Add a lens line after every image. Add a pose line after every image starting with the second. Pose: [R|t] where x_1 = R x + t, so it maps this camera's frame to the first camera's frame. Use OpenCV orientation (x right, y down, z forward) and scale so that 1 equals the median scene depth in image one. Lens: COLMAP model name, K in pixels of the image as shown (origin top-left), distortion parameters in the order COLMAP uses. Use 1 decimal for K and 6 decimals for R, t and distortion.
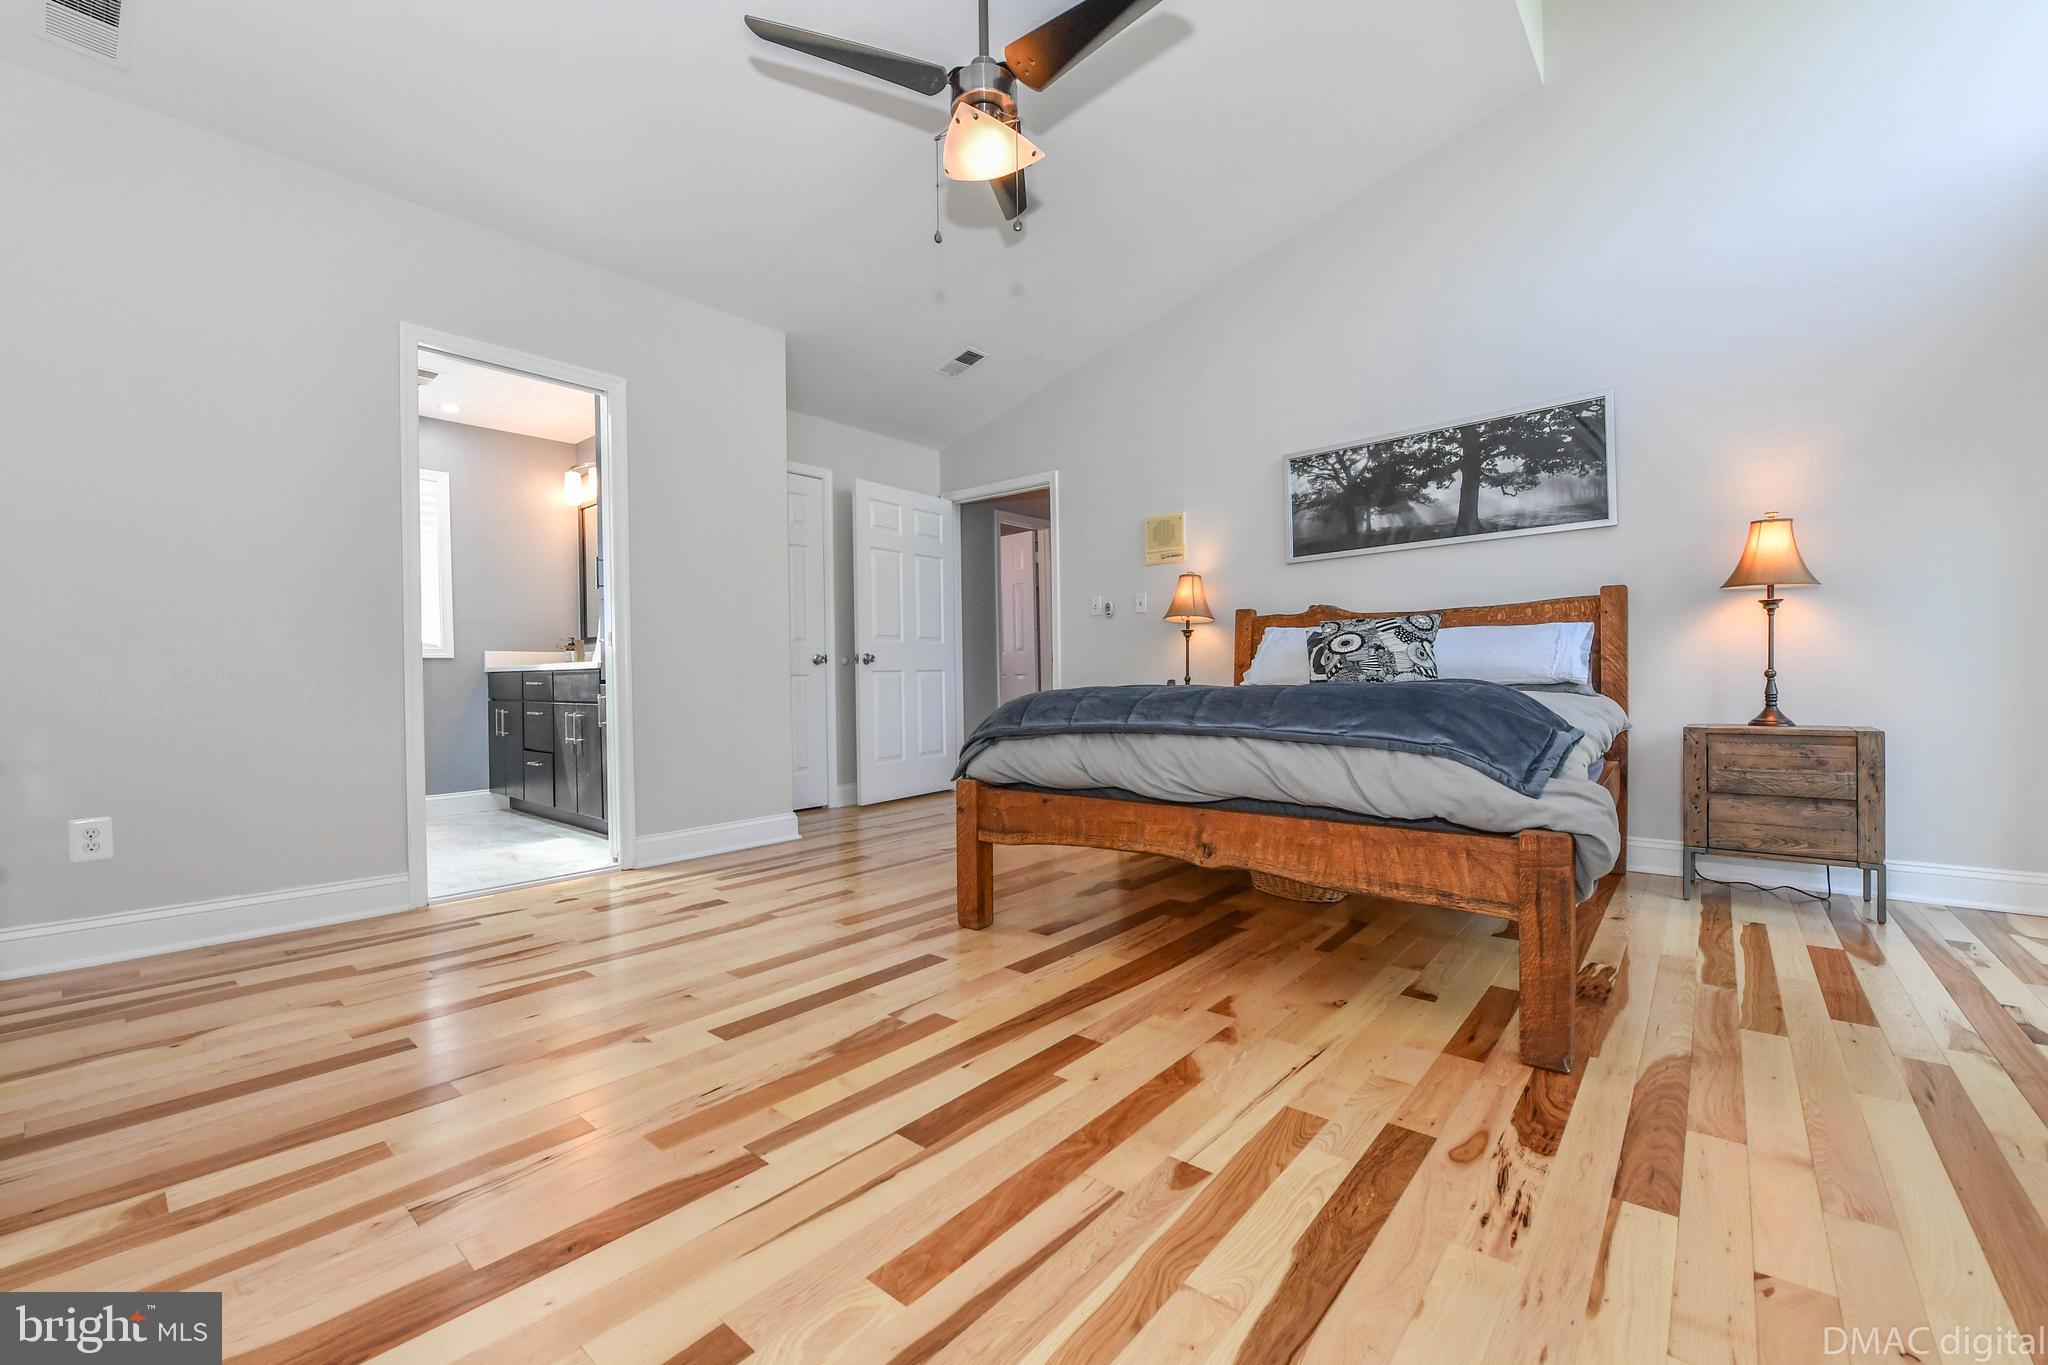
lens RADIAL K [[824.4, 0, 1010.9], [0, 824.4, 687.4], [0, 0, 1]] dist [-0.018219, -0.000220]
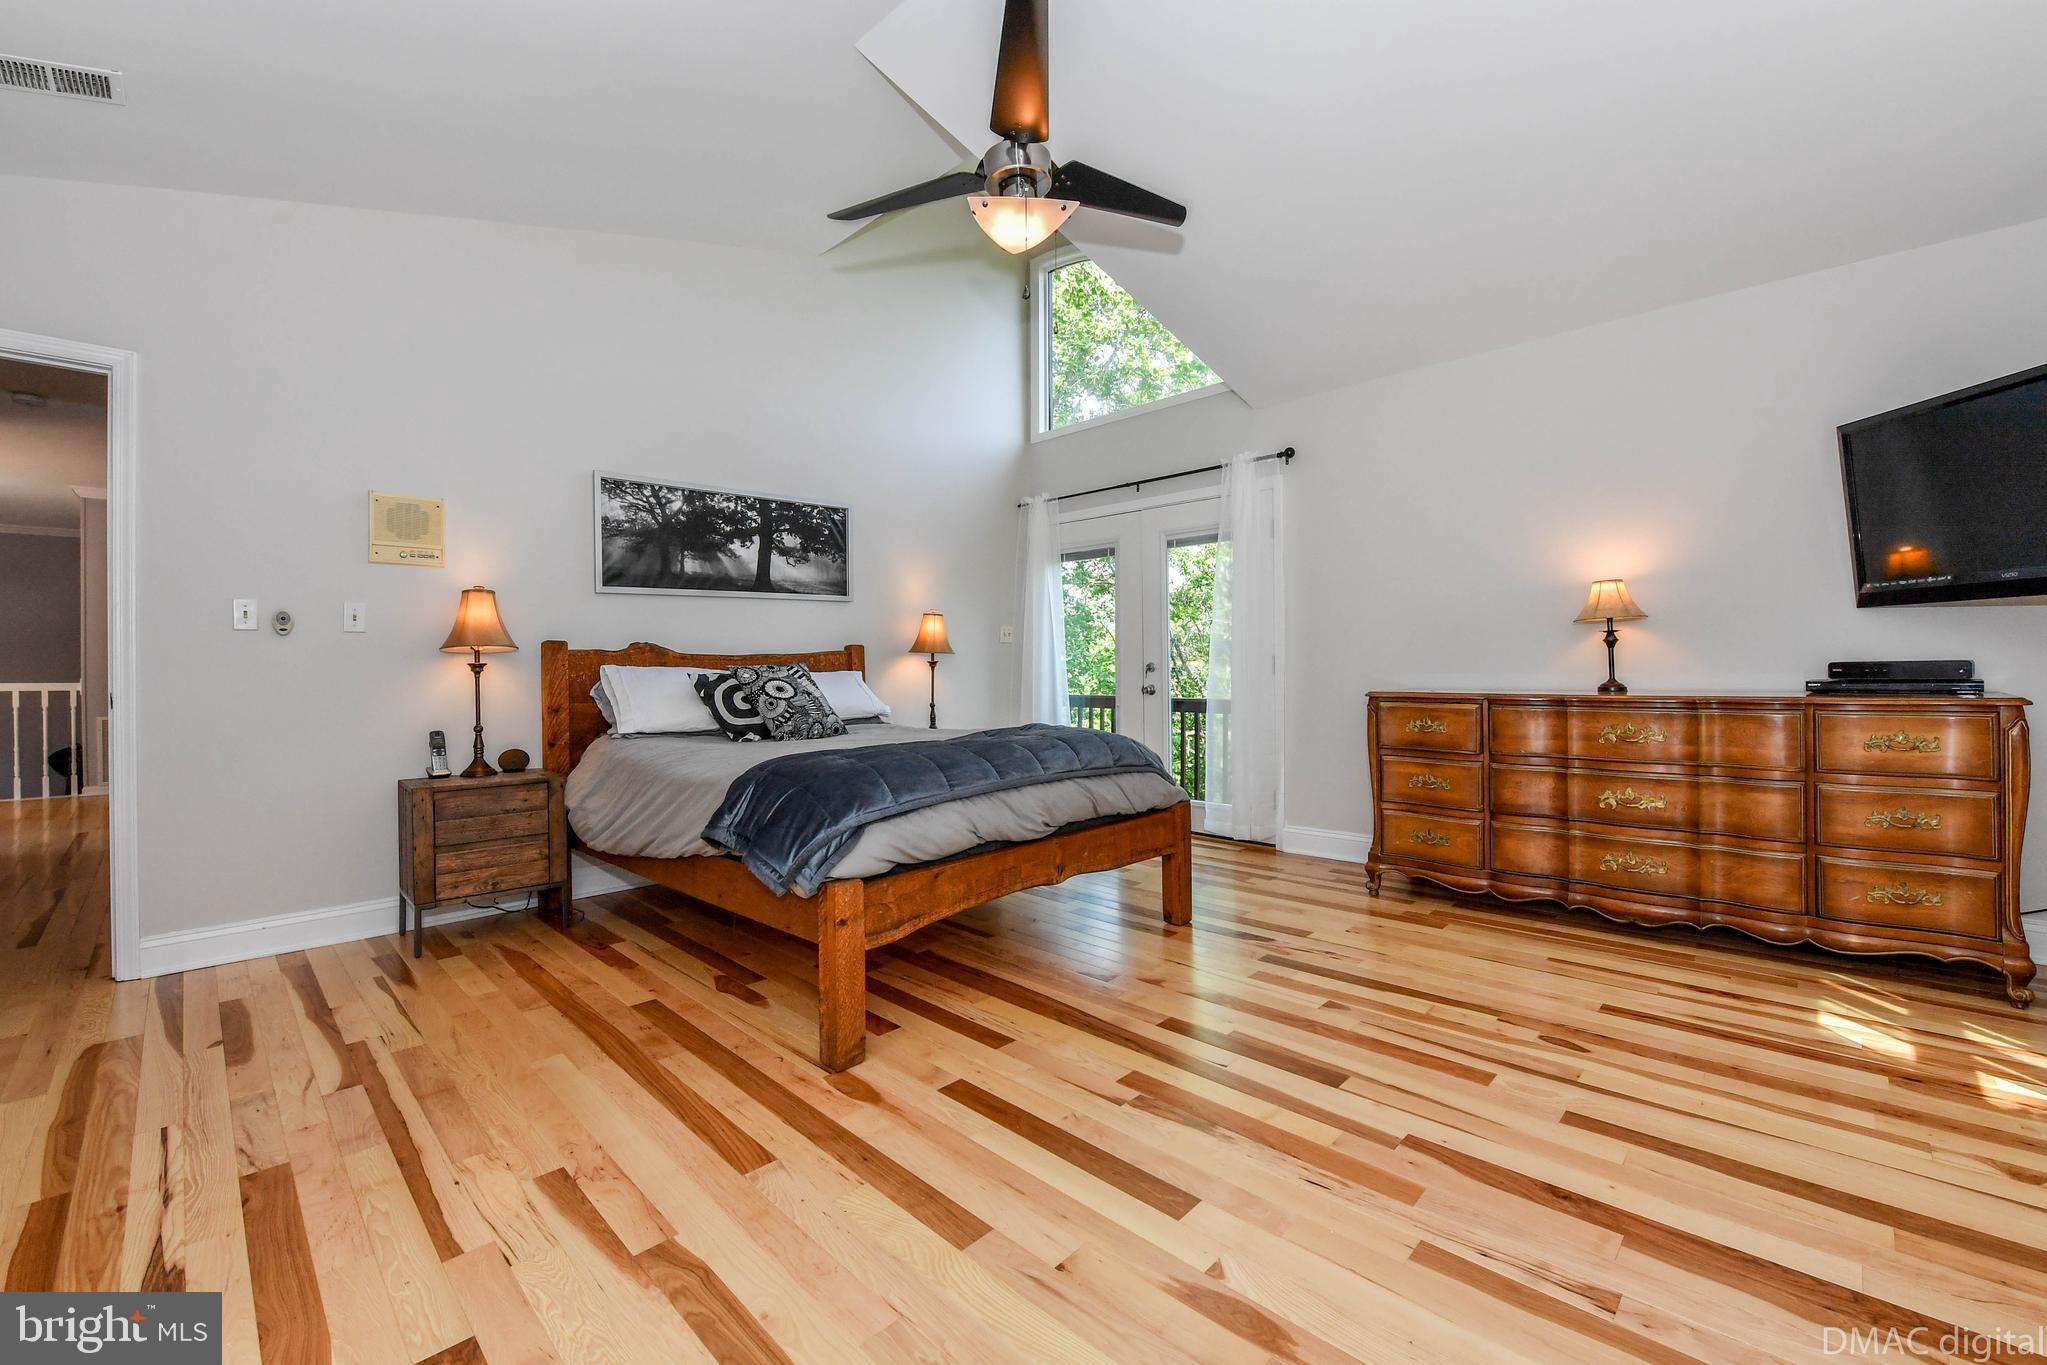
lens RADIAL K [[835.1, 0, 1022.4], [0, 835.1, 667.4], [0, 0, 1]] dist [-0.019342, 0.000034]
pose [[0.063557, 0.005687, 0.997962, -0.631205], [0.017210, 0.999829, -0.006793, -0.065696], [-0.997830, 0.017607, 0.063449, 0.574528]]
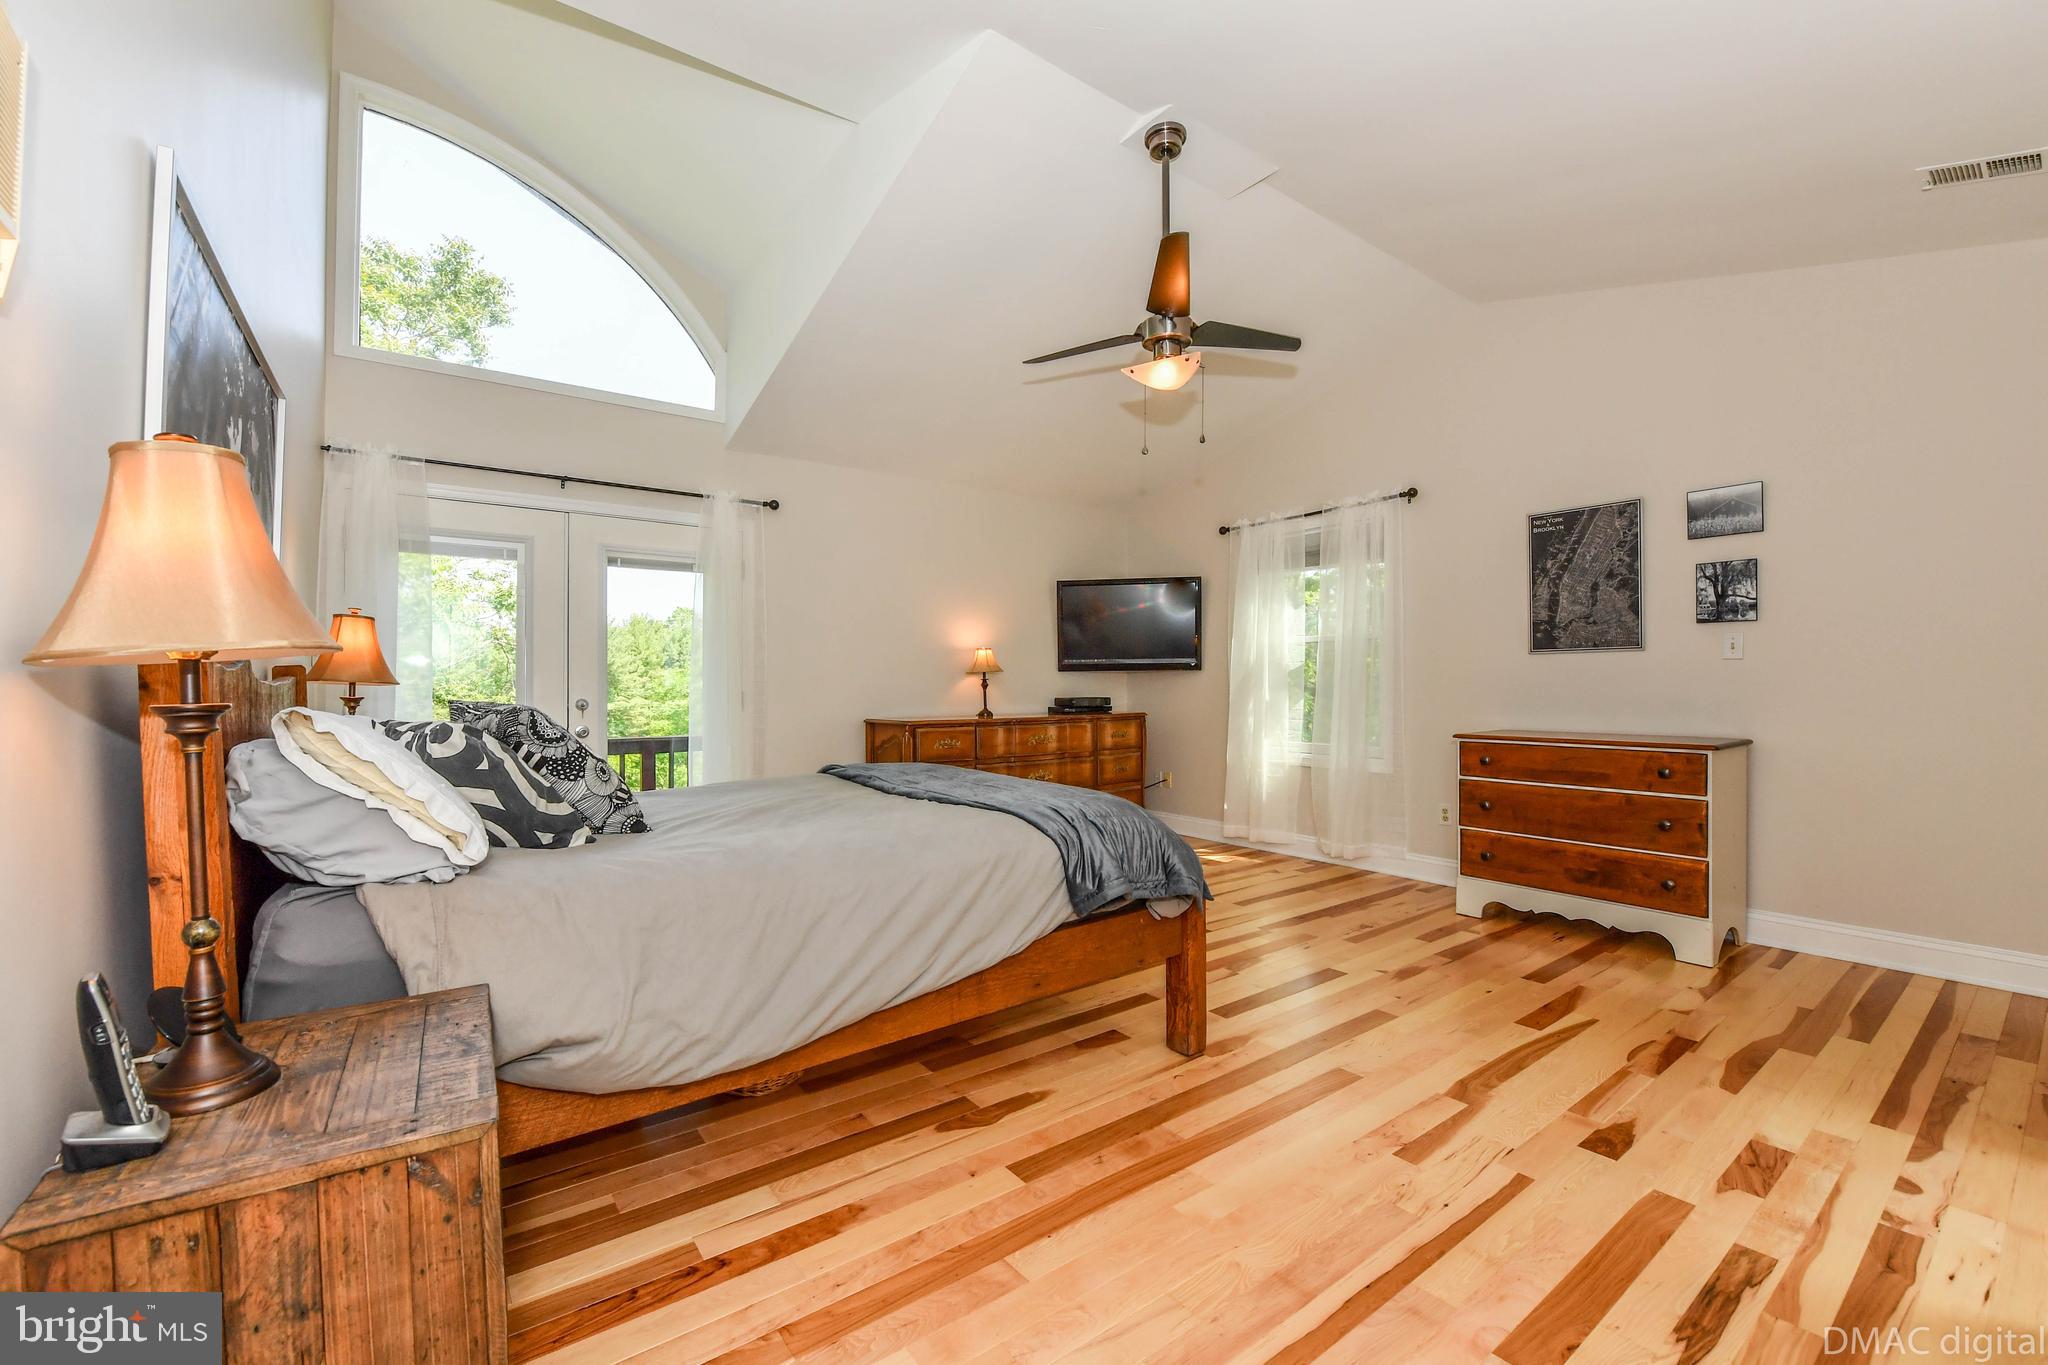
lens RADIAL K [[824.4, 0, 1010.9], [0, 824.4, 687.4], [0, 0, 1]] dist [-0.018219, -0.000220]
pose [[-0.973138, 0.014984, 0.229733, -0.050238], [0.015960, 0.999870, 0.002393, -0.089622], [-0.229667, 0.005995, -0.973251, 1.450282]]
